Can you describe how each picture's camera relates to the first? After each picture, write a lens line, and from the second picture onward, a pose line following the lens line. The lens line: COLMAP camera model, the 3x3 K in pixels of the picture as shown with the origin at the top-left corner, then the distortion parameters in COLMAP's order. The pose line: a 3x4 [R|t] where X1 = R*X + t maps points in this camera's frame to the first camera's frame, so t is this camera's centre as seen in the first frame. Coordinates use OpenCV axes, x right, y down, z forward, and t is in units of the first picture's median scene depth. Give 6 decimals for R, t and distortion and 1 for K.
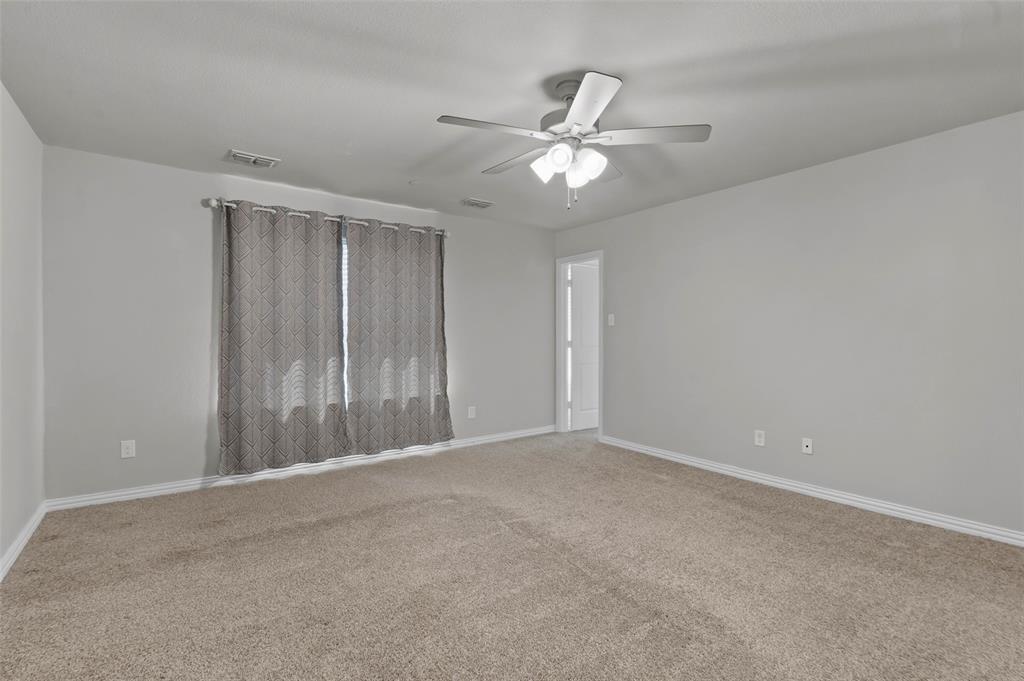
lens RADIAL K [[471.6, 0, 519.4], [0, 471.6, 339.0], [0, 0, 1]] dist [-0.005216, -0.000602]
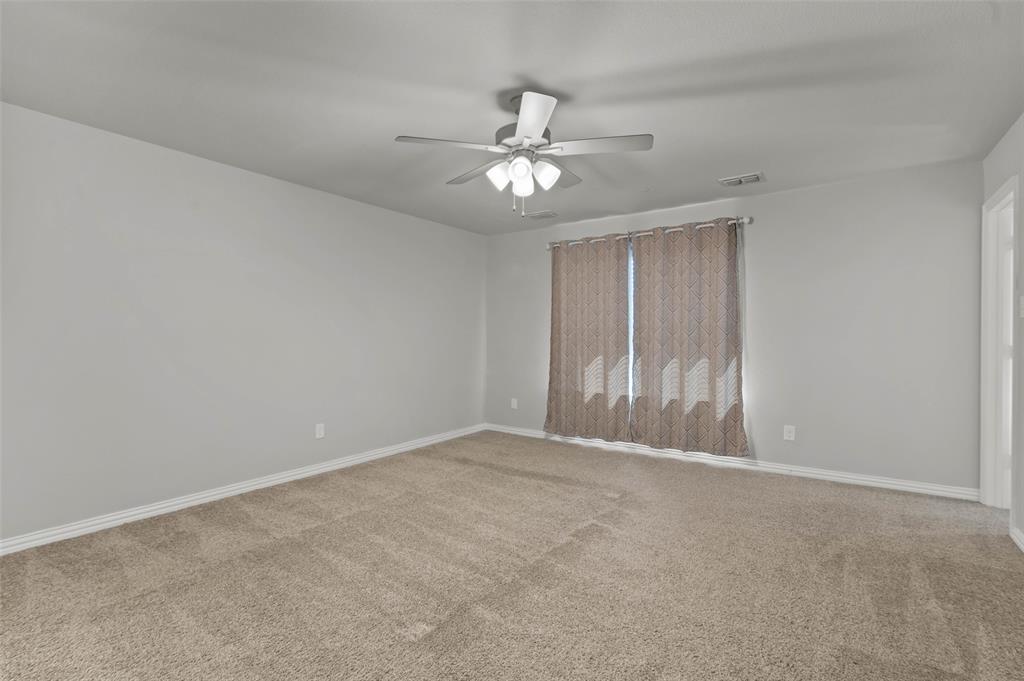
lens RADIAL K [[471.6, 0, 519.9], [0, 471.6, 338.8], [0, 0, 1]] dist [-0.005216, -0.000602]
pose [[0.319979, 0.002401, -0.947422, 0.603233], [-0.011952, 0.999927, -0.001503, 0.003361], [0.947349, 0.011805, 0.319985, 0.369065]]
